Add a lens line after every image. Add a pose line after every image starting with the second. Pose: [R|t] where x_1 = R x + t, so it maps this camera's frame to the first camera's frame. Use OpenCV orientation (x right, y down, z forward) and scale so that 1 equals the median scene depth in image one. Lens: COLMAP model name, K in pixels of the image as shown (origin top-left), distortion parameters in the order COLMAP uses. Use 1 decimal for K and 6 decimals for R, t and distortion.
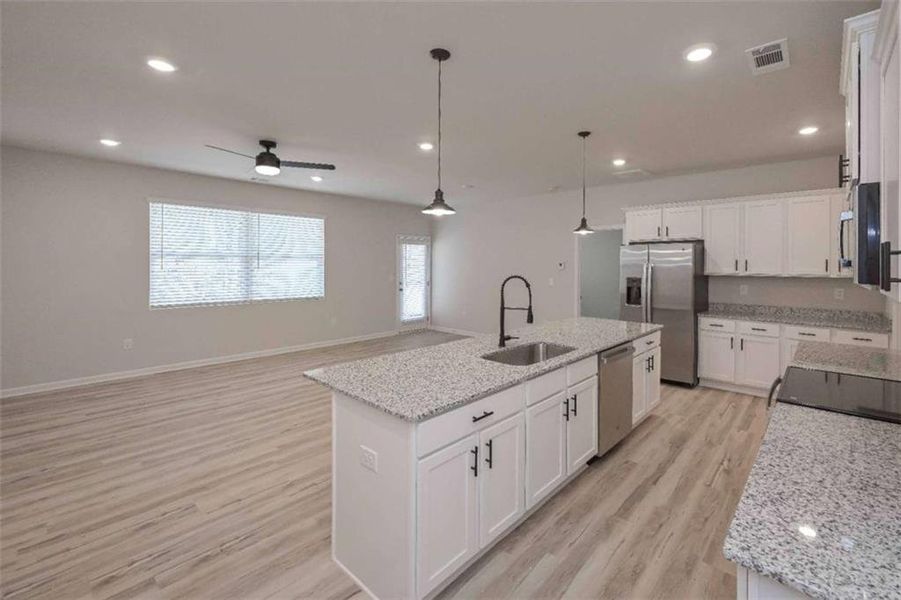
lens RADIAL K [[392.4, 0, 488.9], [0, 392.4, 265.7], [0, 0, 1]] dist [0.006693, 0.000097]
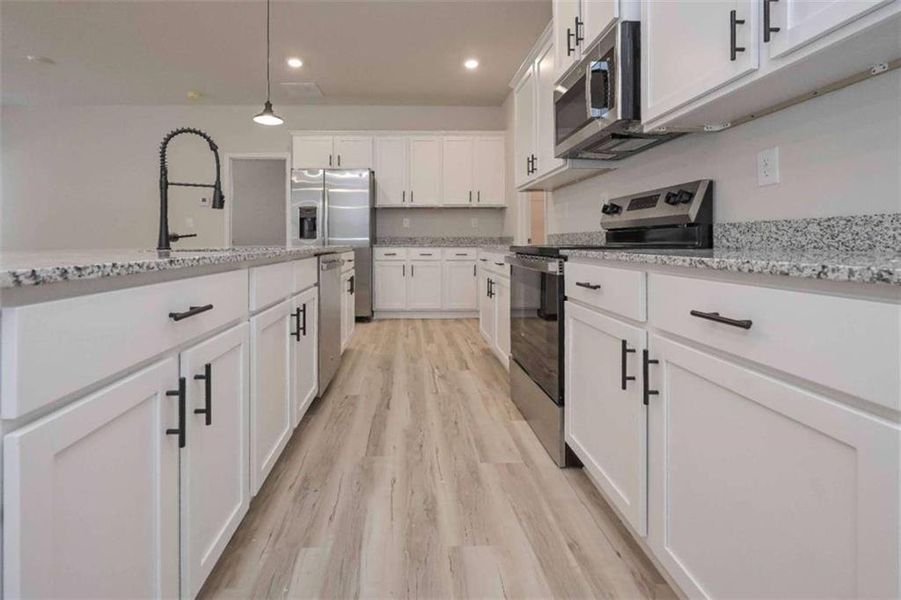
lens RADIAL K [[403.1, 0, 413.9], [0, 403.1, 247.0], [0, 0, 1]] dist [-0.000428, -0.000041]
pose [[0.744342, -0.006186, 0.667770, -0.087111], [0.003591, 0.999980, 0.005262, 0.199978], [-0.667789, -0.001519, 0.744350, 0.318970]]
